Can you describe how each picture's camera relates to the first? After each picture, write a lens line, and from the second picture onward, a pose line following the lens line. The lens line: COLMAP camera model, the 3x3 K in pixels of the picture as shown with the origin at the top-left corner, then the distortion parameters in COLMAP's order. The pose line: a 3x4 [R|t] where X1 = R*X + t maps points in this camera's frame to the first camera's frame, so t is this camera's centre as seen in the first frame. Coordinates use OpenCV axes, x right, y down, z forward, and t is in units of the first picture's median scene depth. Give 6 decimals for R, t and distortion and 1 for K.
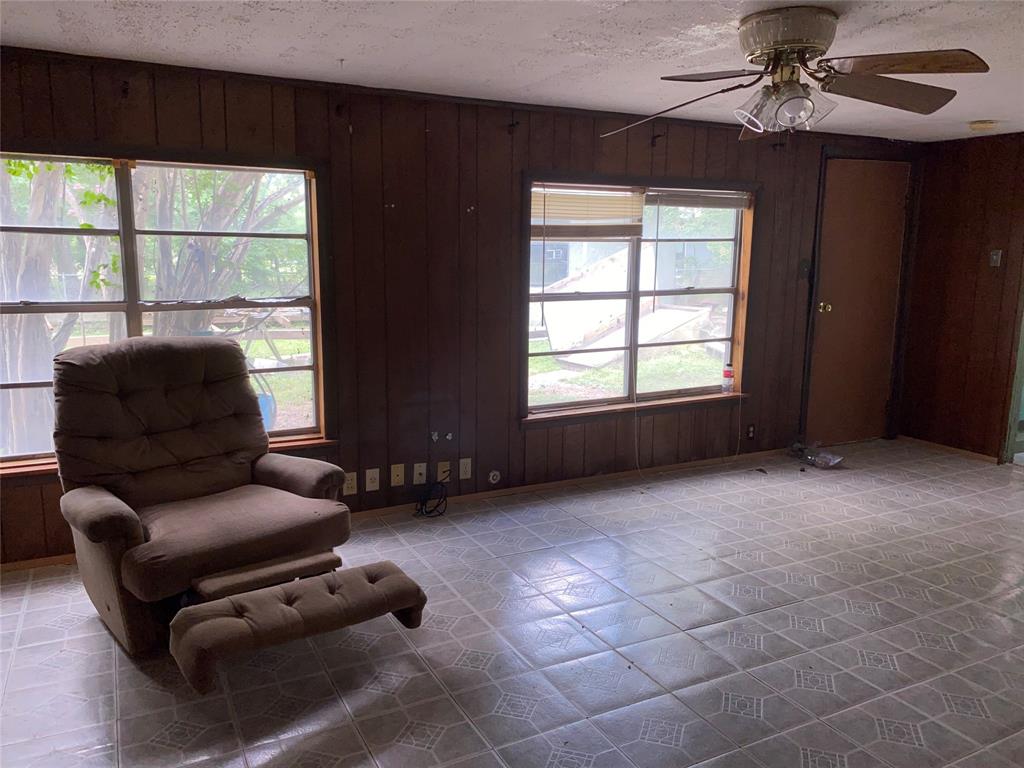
lens RADIAL K [[775.7, 0, 512.0], [0, 775.7, 384.0], [0, 0, 1]] dist [-0.001901, -0.002533]
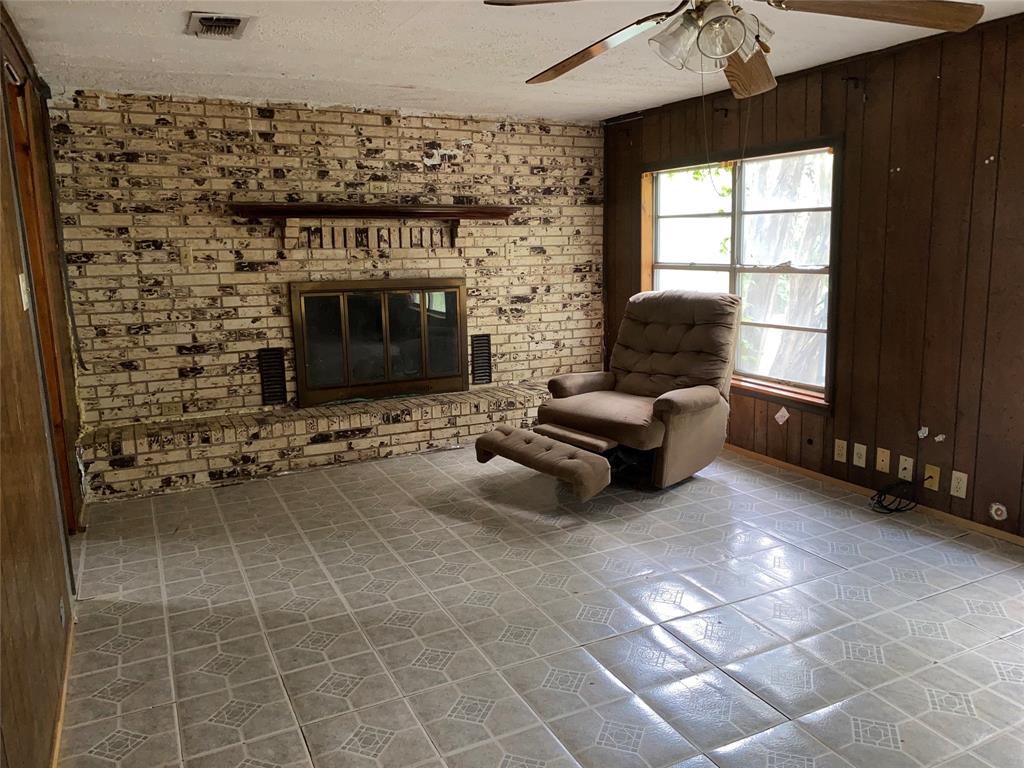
lens RADIAL K [[782.0, 0, 518.1], [0, 782.0, 377.7], [0, 0, 1]] dist [0.033554, -0.006218]
pose [[-0.008853, 0.174163, -0.984677, 0.870339], [-0.140837, 0.974683, 0.173662, -0.092927], [0.989993, 0.140217, 0.015900, 0.600783]]
